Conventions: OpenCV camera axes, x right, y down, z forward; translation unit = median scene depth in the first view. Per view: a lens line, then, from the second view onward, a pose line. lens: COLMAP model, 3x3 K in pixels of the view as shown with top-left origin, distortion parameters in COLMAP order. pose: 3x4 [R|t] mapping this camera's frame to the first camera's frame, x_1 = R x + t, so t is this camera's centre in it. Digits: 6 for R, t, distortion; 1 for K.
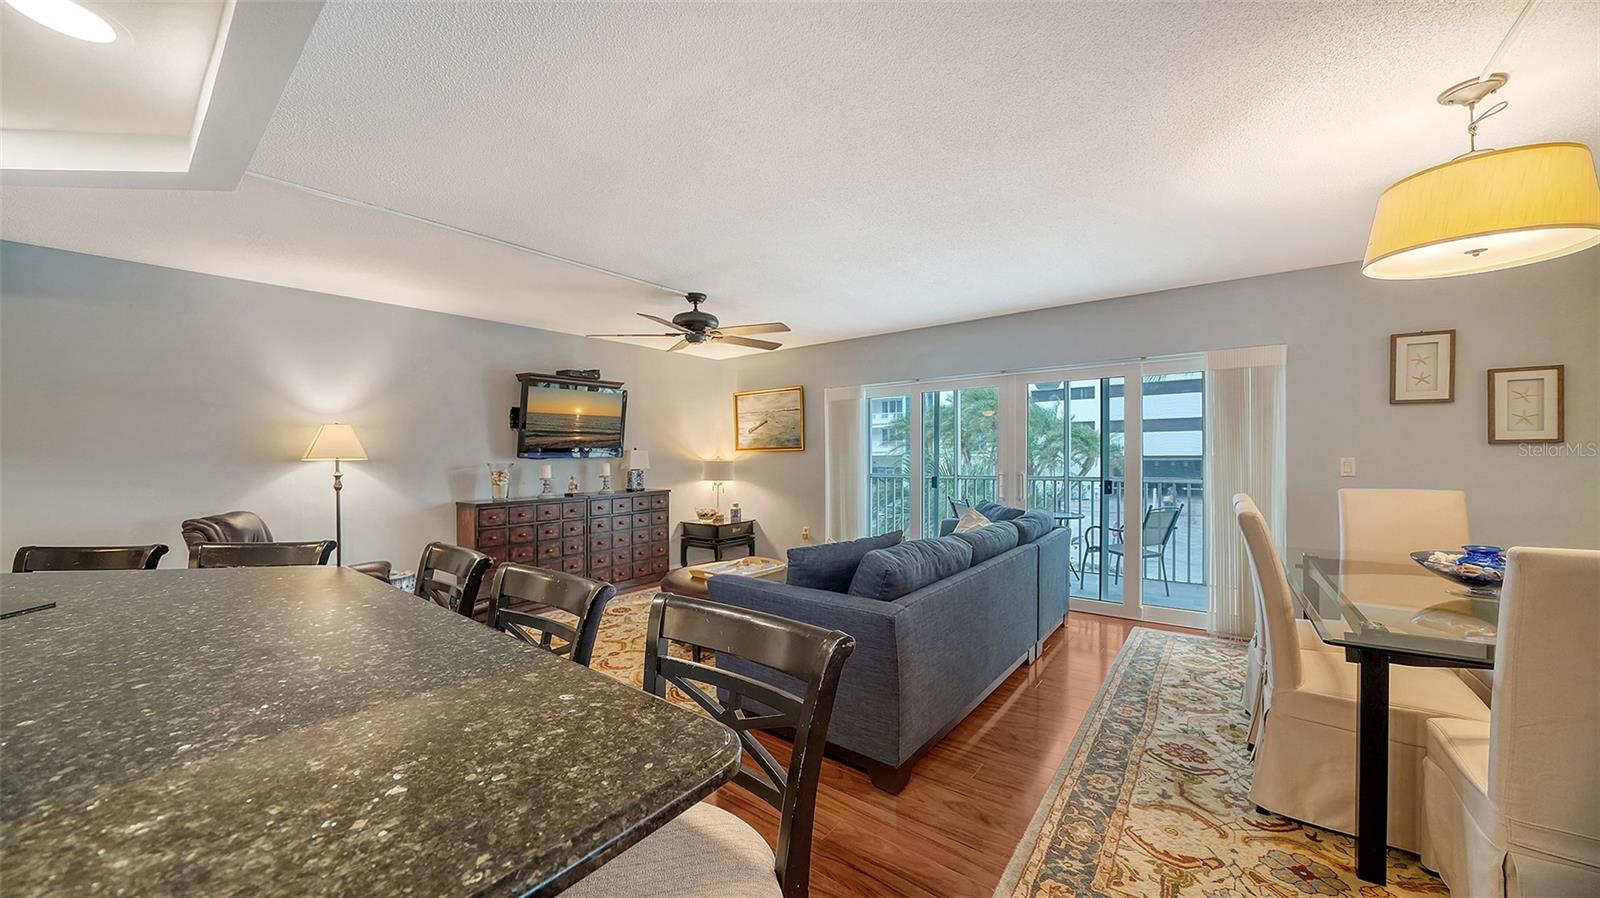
lens RADIAL K [[562.4, 0, 799.4], [0, 562.4, 449.9], [0, 0, 1]] dist [-0.020316, 0.002691]
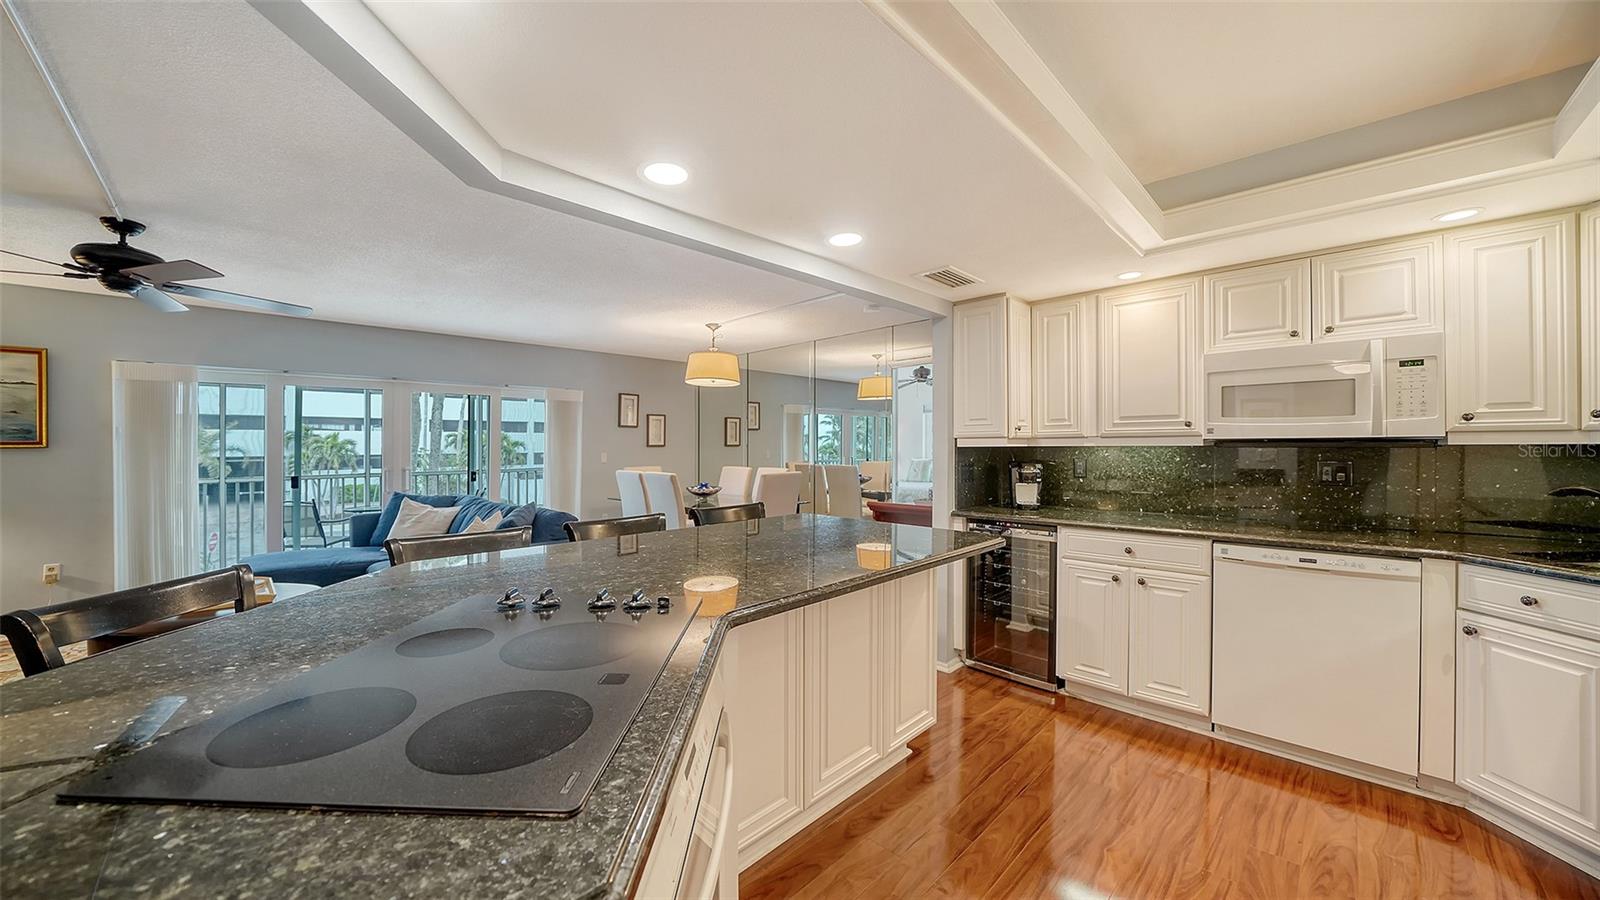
lens RADIAL K [[562.4, 0, 785.9], [0, 562.4, 440.8], [0, 0, 1]] dist [-0.020316, 0.002691]
pose [[0.132069, 0.018306, 0.991071, -0.774589], [-0.000638, 0.999831, -0.018383, 0.006646], [-0.991240, 0.001795, 0.132058, 0.097968]]
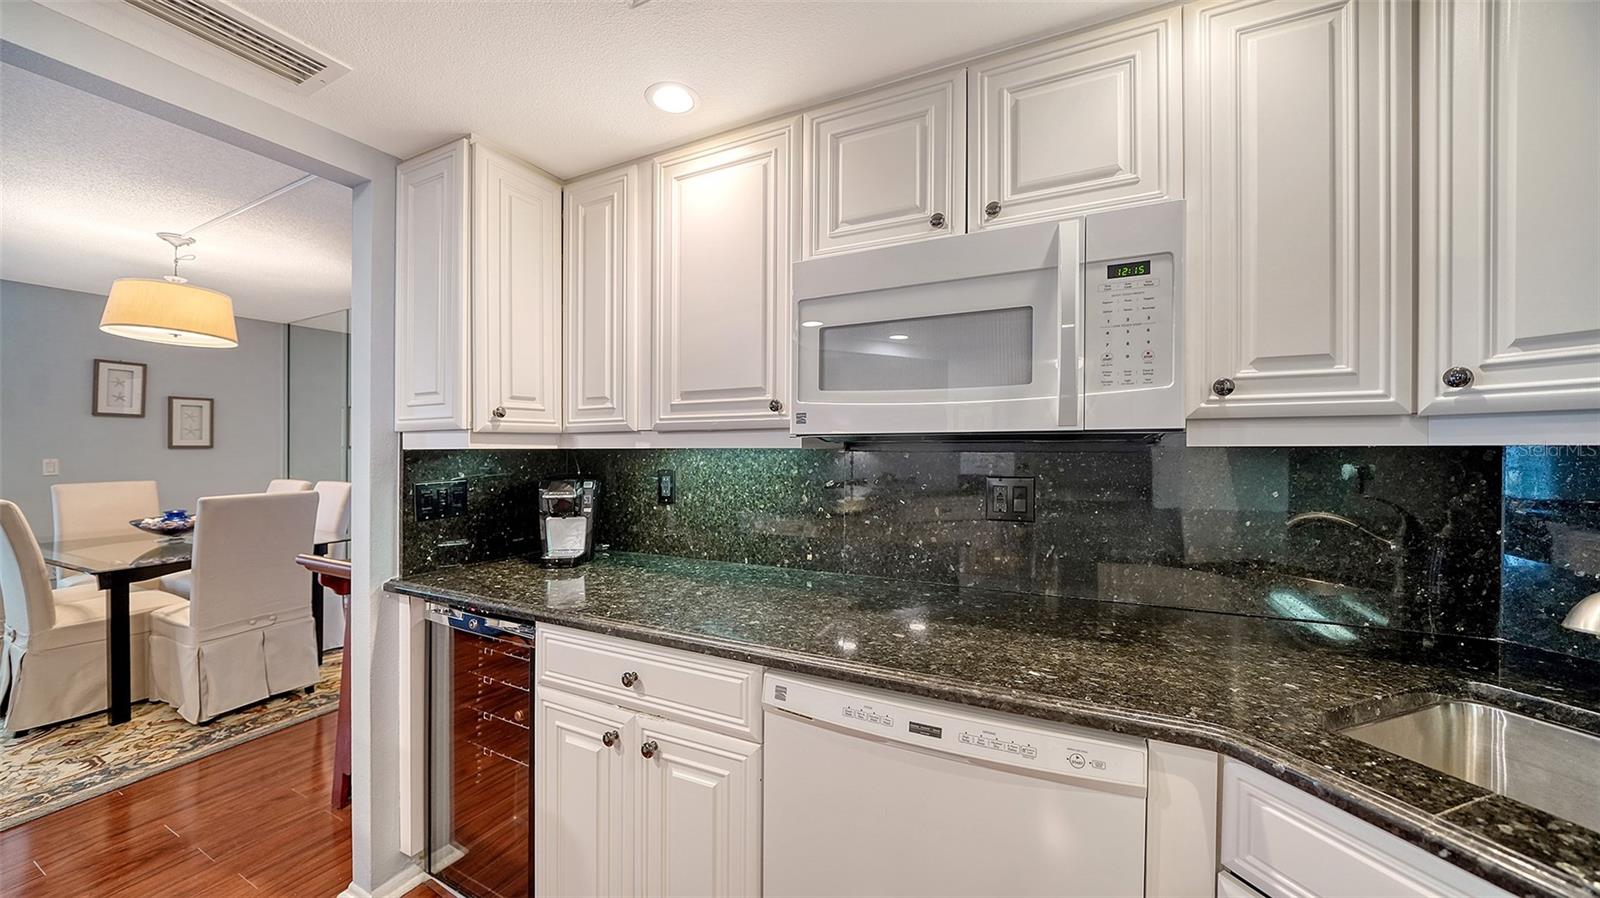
lens RADIAL K [[562.4, 0, 784.2], [0, 562.4, 451.4], [0, 0, 1]] dist [-0.020316, 0.002691]
pose [[-0.190068, 0.004203, 0.981762, -0.369404], [0.000556, 0.999991, -0.004174, 0.003245], [-0.981771, -0.000247, -0.190068, -0.245530]]
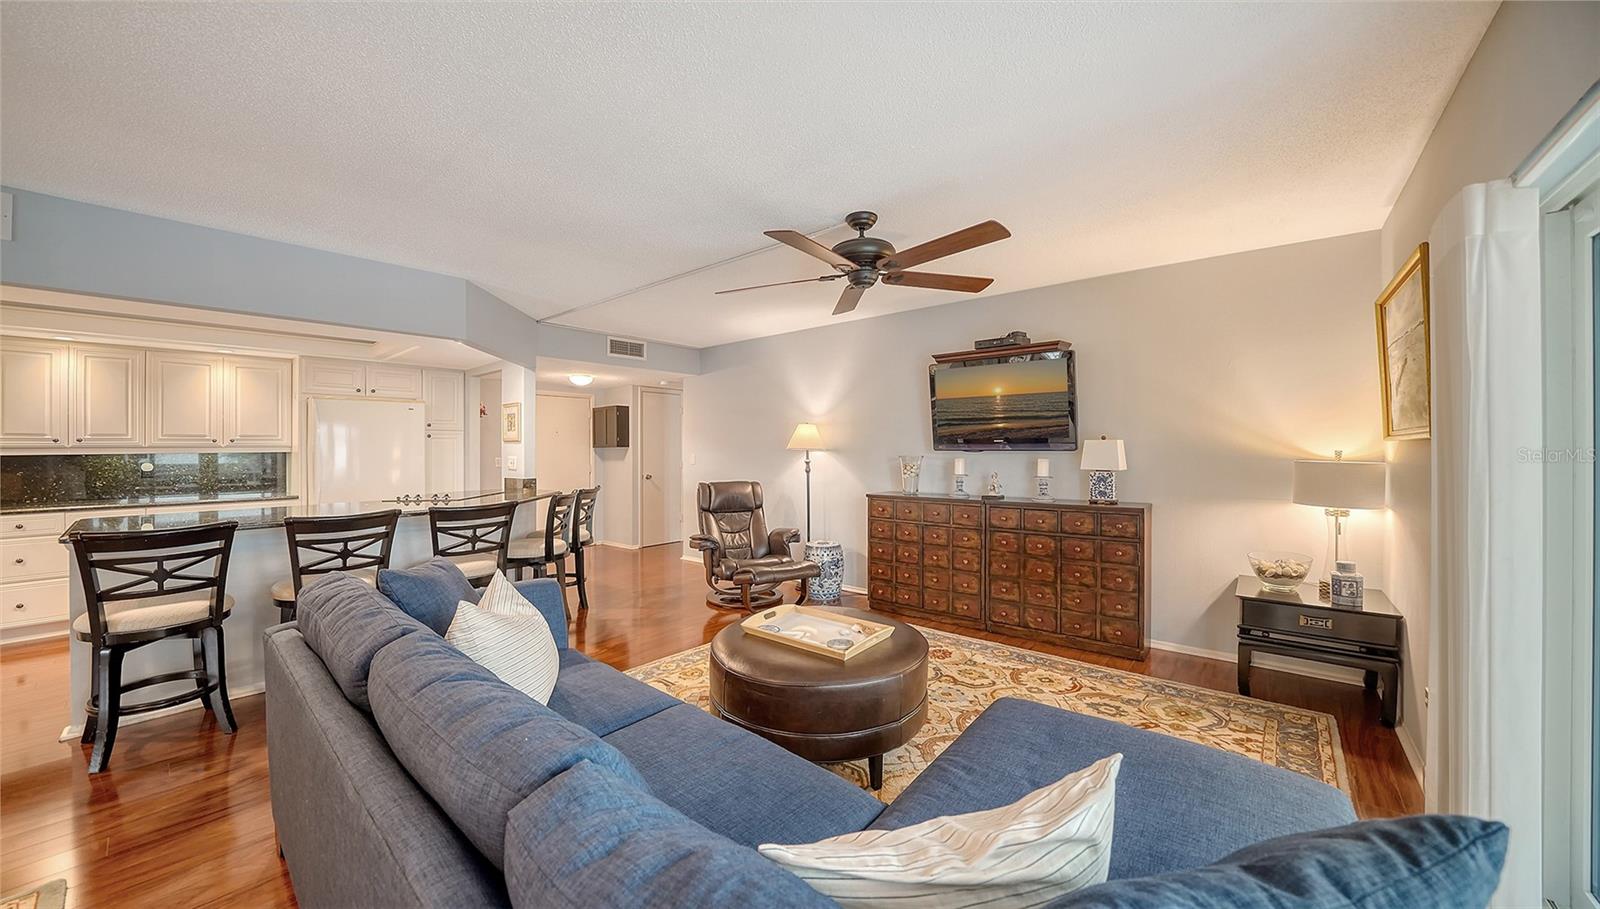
lens RADIAL K [[567.0, 0, 797.5], [0, 567.0, 448.8], [0, 0, 1]] dist [-0.001330, -0.000053]
pose [[-0.033968, 0.009474, -0.999378, 0.516358], [0.010645, 0.999902, 0.009117, 0.001731], [0.999366, -0.010329, -0.034065, 0.971026]]
